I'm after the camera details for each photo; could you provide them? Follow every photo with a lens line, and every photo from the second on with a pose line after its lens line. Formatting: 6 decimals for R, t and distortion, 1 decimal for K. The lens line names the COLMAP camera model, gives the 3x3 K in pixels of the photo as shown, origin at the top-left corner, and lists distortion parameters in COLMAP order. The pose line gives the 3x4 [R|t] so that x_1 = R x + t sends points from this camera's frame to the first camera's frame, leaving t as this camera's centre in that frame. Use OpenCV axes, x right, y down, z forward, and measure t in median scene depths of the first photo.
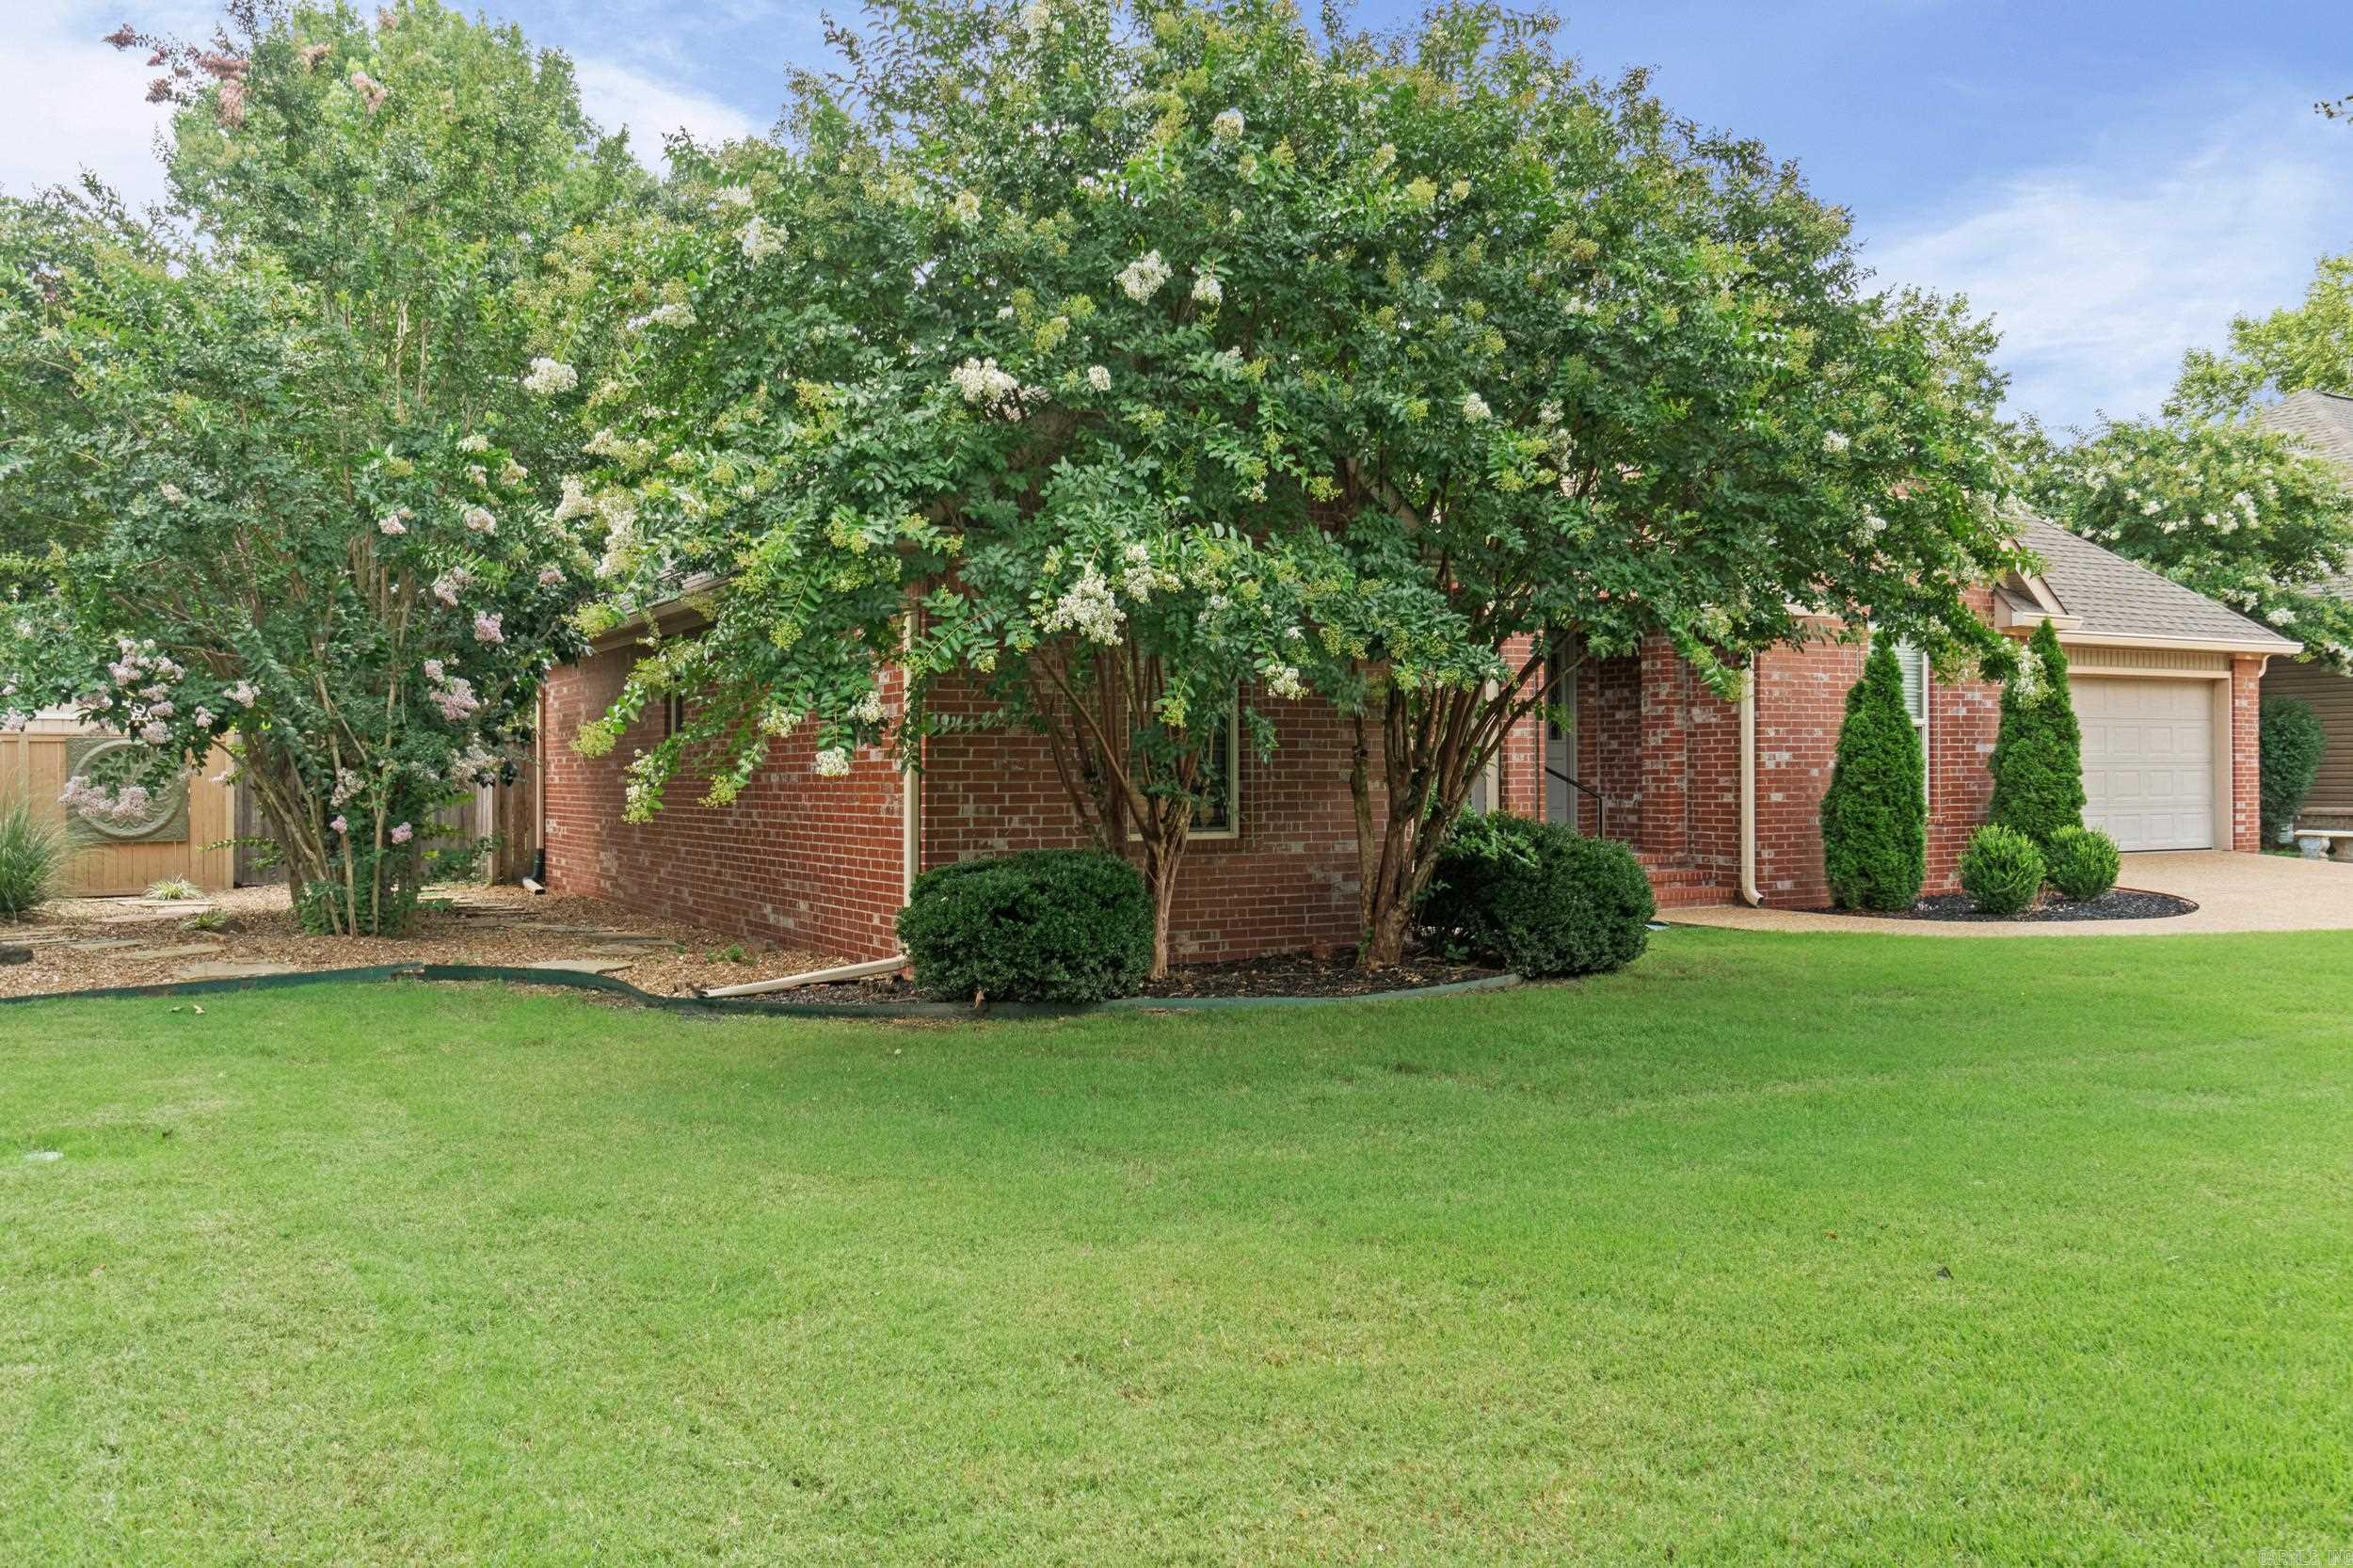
lens RADIAL K [[1768.6, 0, 1177.6], [0, 1768.6, 785.0], [0, 0, 1]] dist [-0.009003, -0.006532]
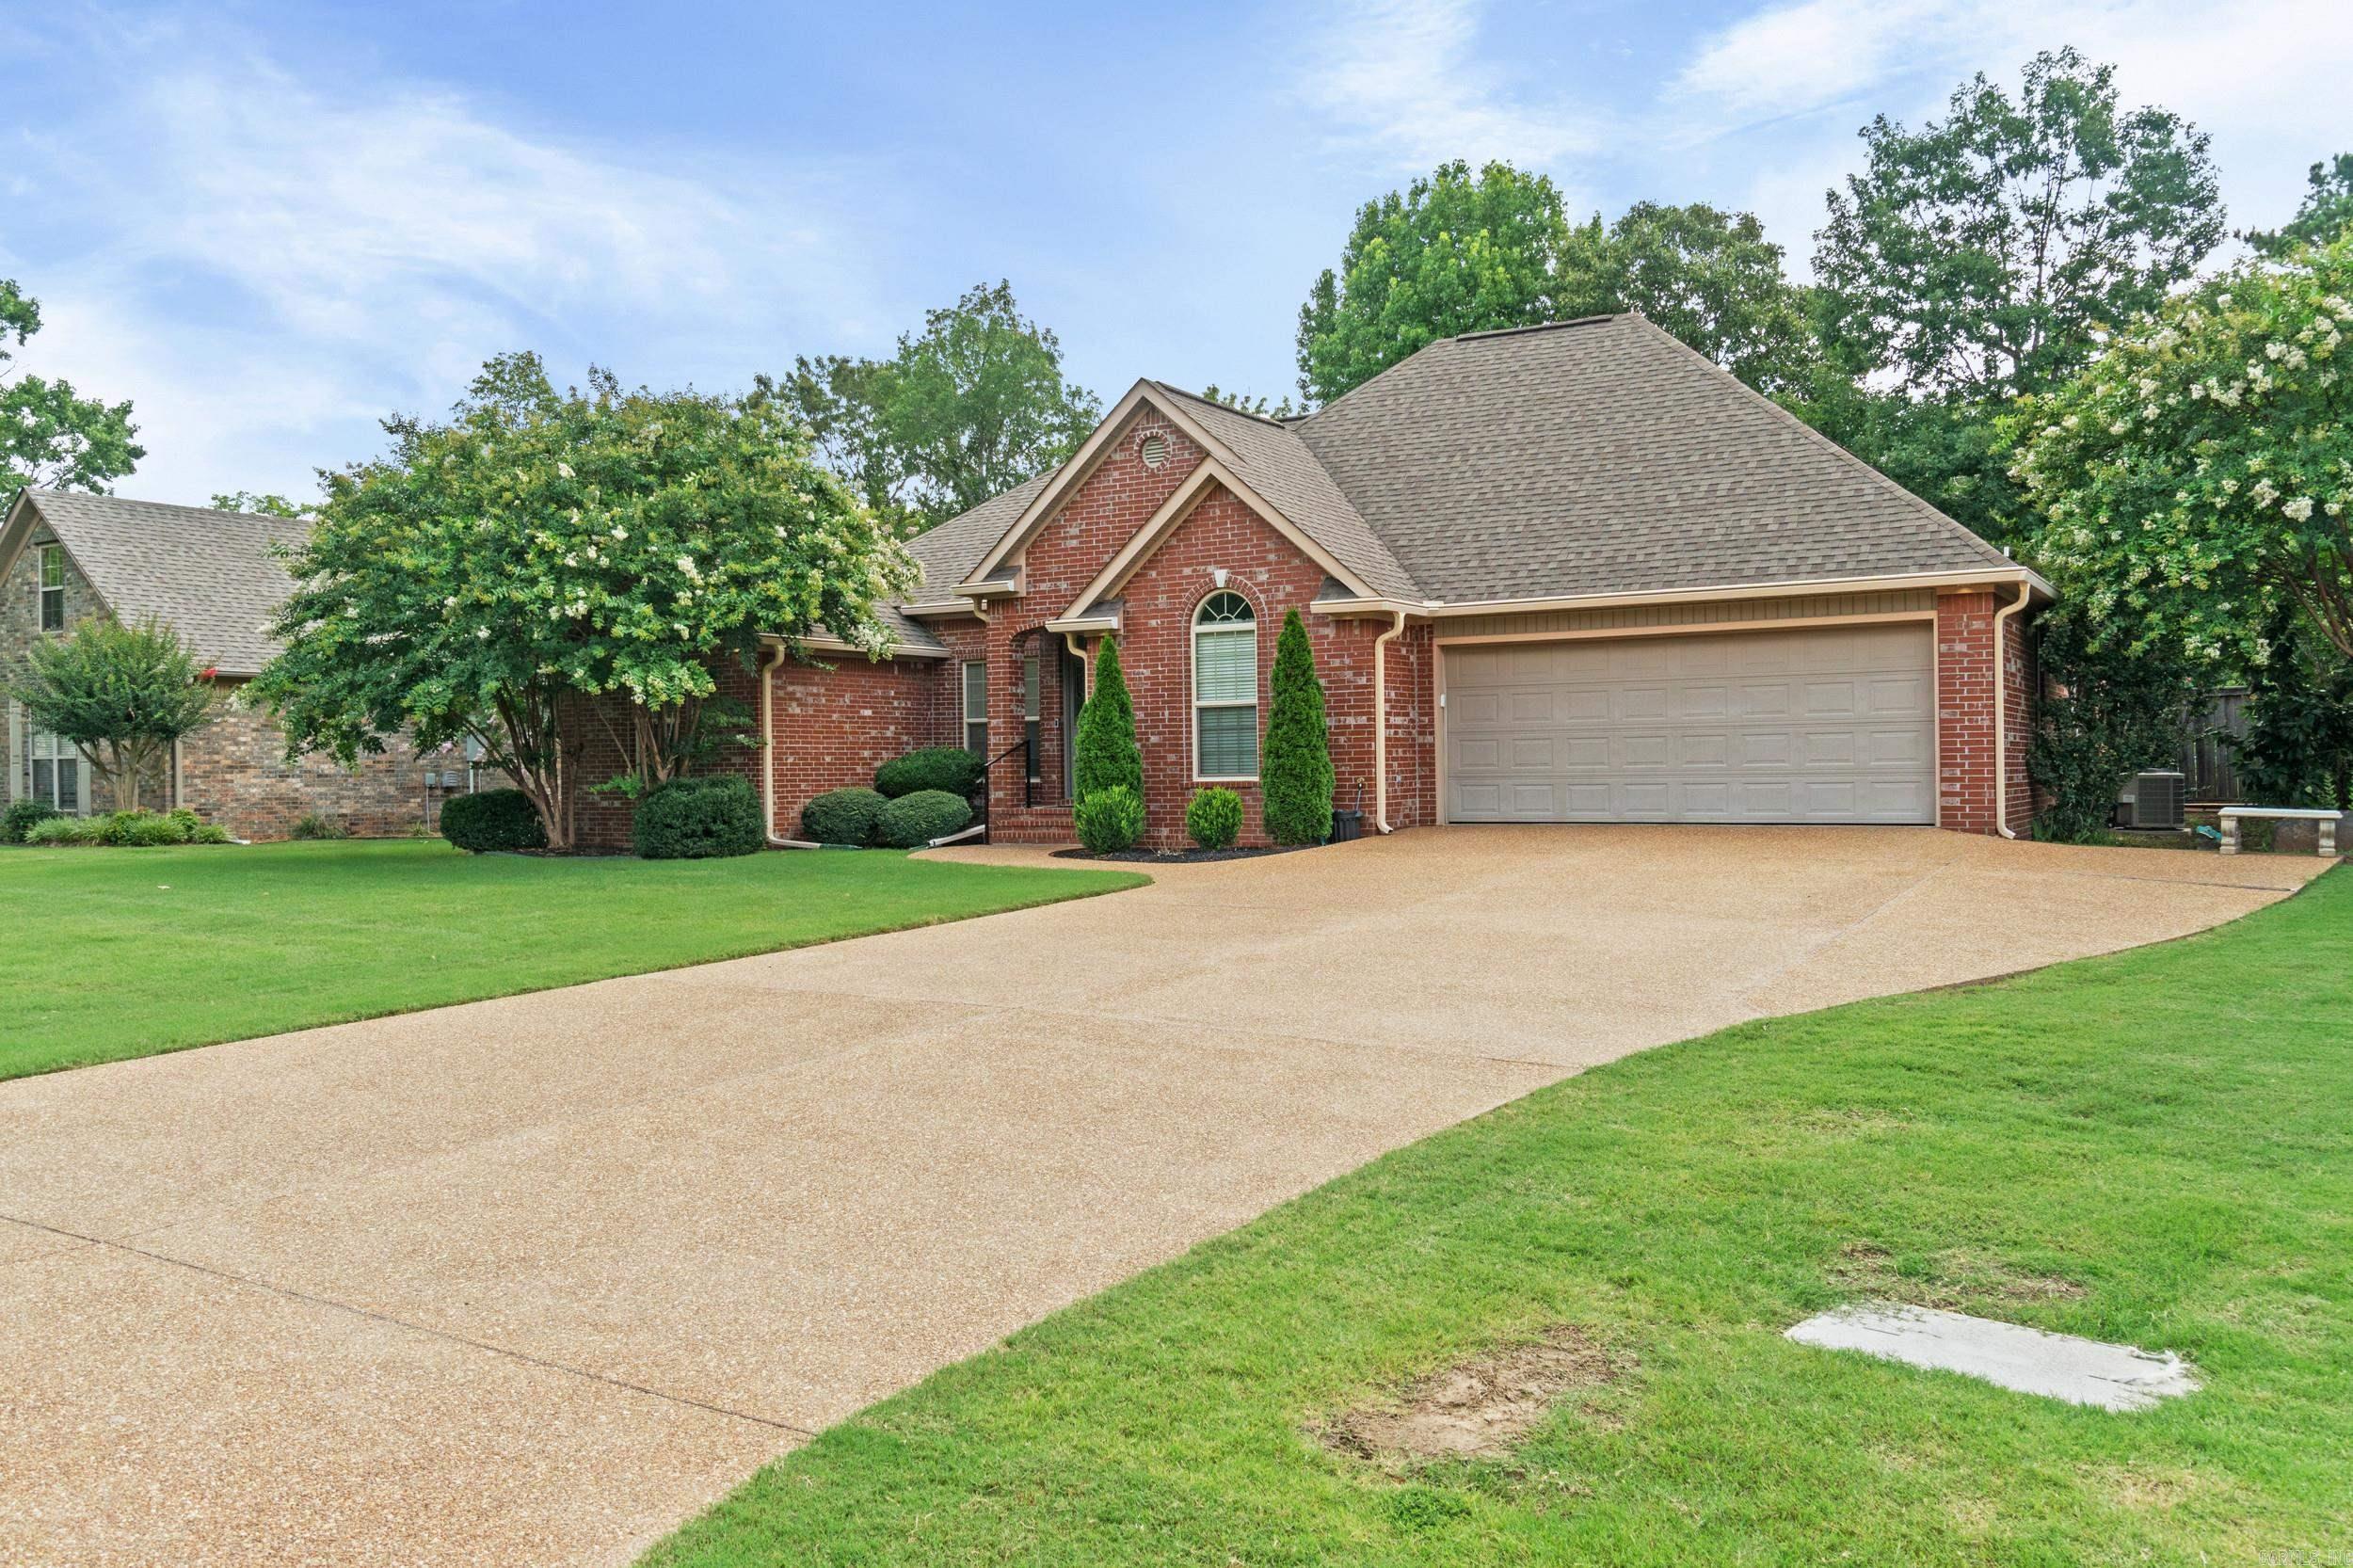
lens RADIAL K [[1768.6, 0, 1163.6], [0, 1768.6, 782.5], [0, 0, 1]] dist [-0.009003, -0.006532]
pose [[0.503234, 0.004062, -0.864141, 1.131900], [0.007109, 0.999936, 0.008840, 0.006541], [0.864121, -0.010591, 0.503172, 0.267419]]
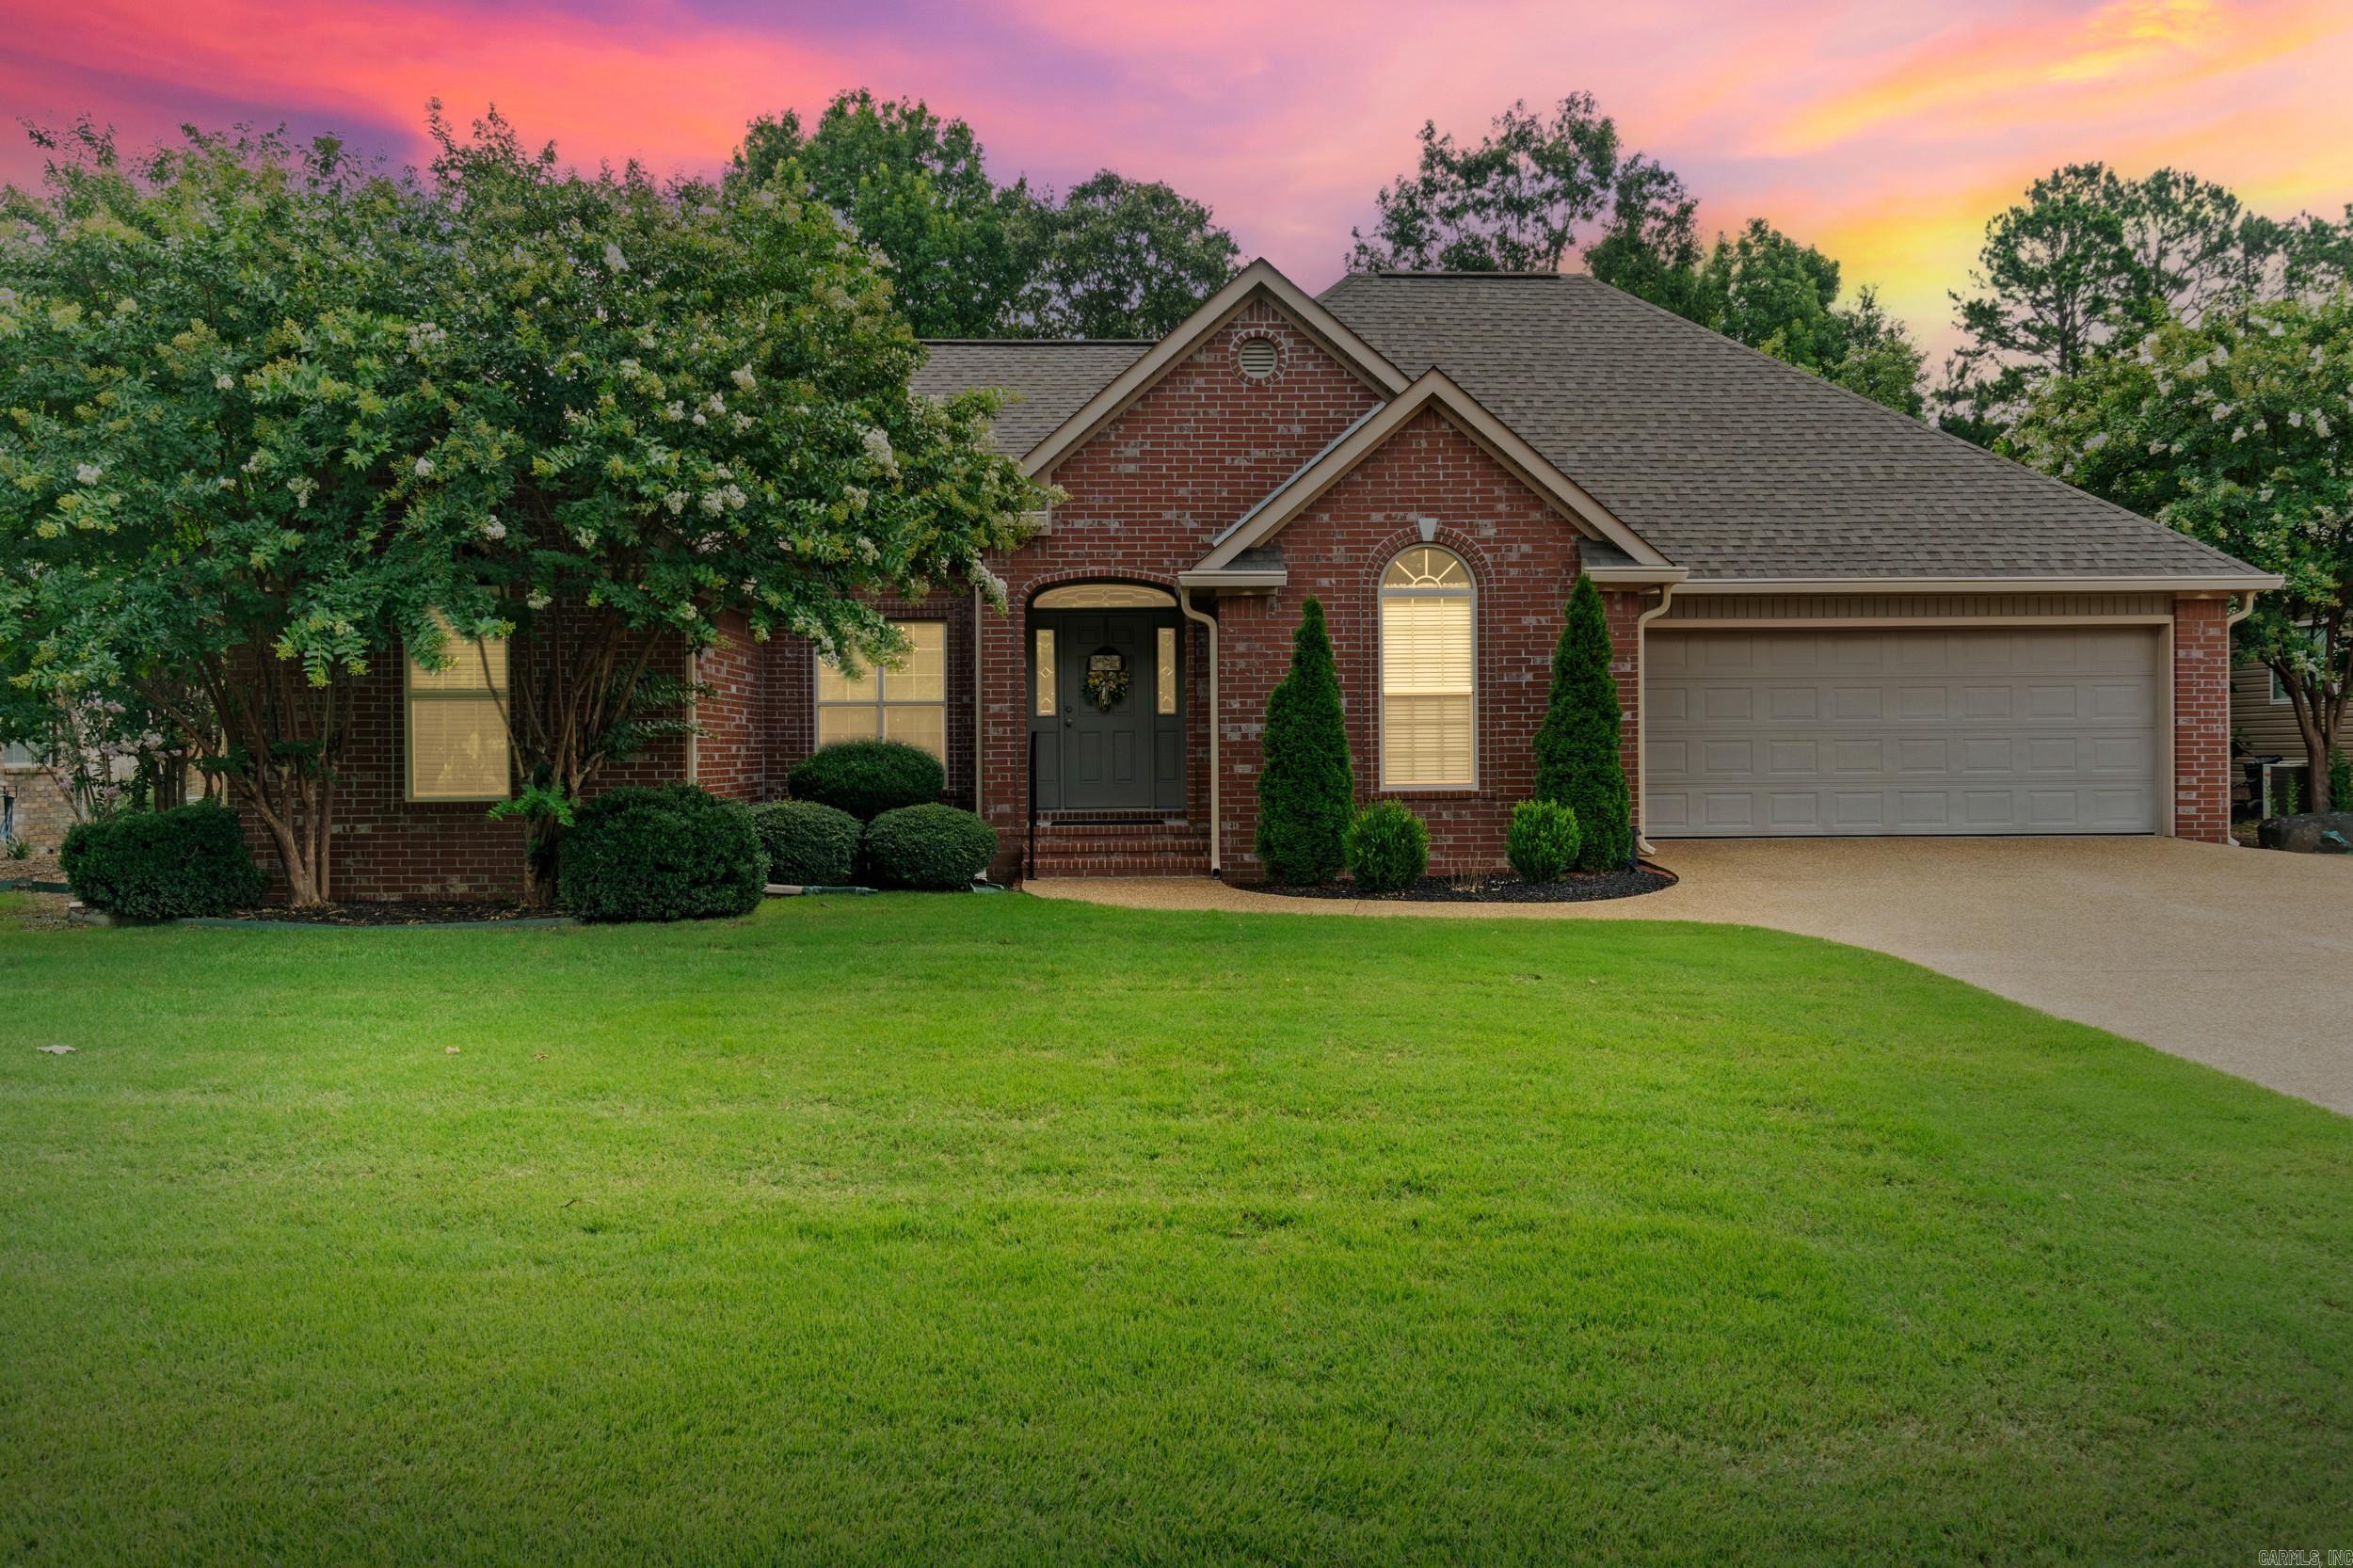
lens RADIAL K [[1768.6, 0, 1182.6], [0, 1768.6, 779.7], [0, 0, 1]] dist [-0.009003, -0.006532]
pose [[0.885972, 0.005262, -0.463708, 0.570322], [0.001653, 0.999893, 0.014505, -0.001125], [0.463735, -0.013617, 0.885869, 0.068118]]
